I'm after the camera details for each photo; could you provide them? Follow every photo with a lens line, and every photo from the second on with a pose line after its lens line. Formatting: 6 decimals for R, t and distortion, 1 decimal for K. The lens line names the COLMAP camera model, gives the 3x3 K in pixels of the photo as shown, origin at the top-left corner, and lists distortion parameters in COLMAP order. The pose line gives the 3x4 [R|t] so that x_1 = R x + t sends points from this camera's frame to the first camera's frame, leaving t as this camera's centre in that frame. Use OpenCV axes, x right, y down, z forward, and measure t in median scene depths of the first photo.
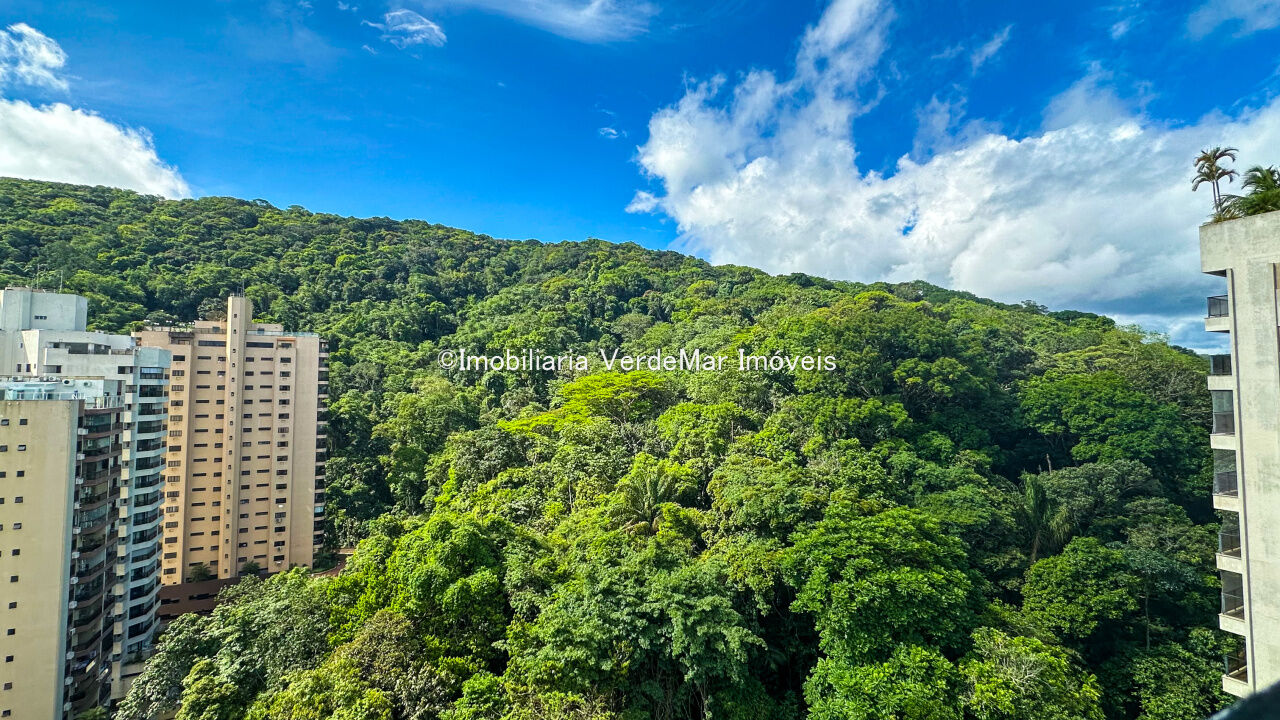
lens RADIAL K [[534.5, 0, 645.2], [0, 534.5, 356.8], [0, 0, 1]] dist [-0.003896, 0.000218]
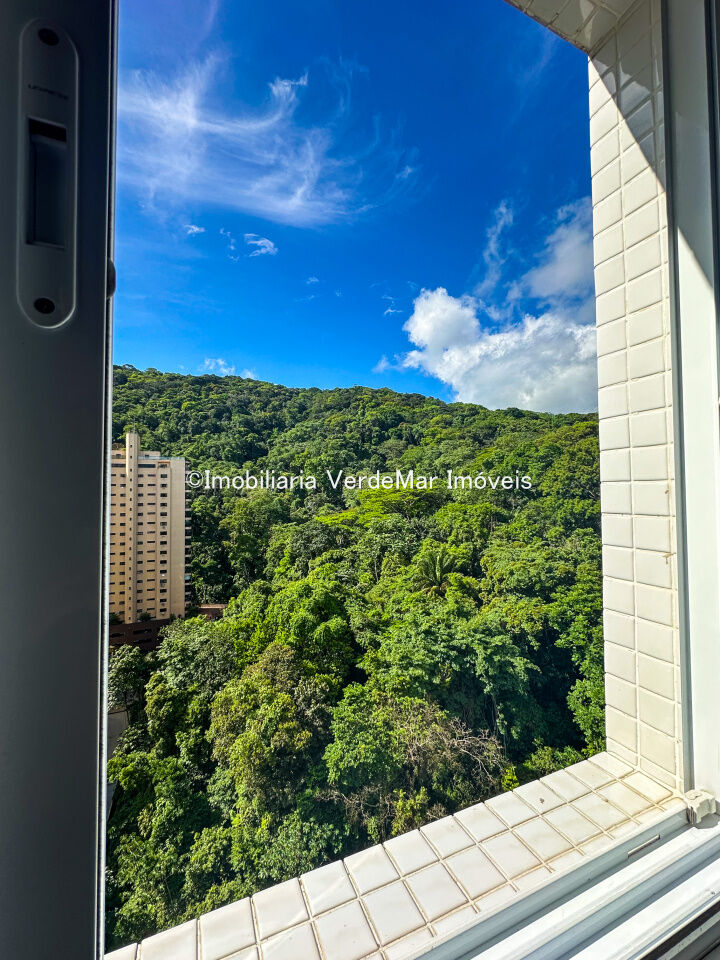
lens RADIAL K [[388.1, 0, 355.4], [0, 388.1, 479.8], [0, 0, 1]] dist [-0.004045, -0.000570]
pose [[0.998127, -0.010548, -0.060254, -0.133198], [0.012082, 0.999611, 0.025149, -0.005883], [0.059965, -0.025830, 0.997866, -0.043959]]
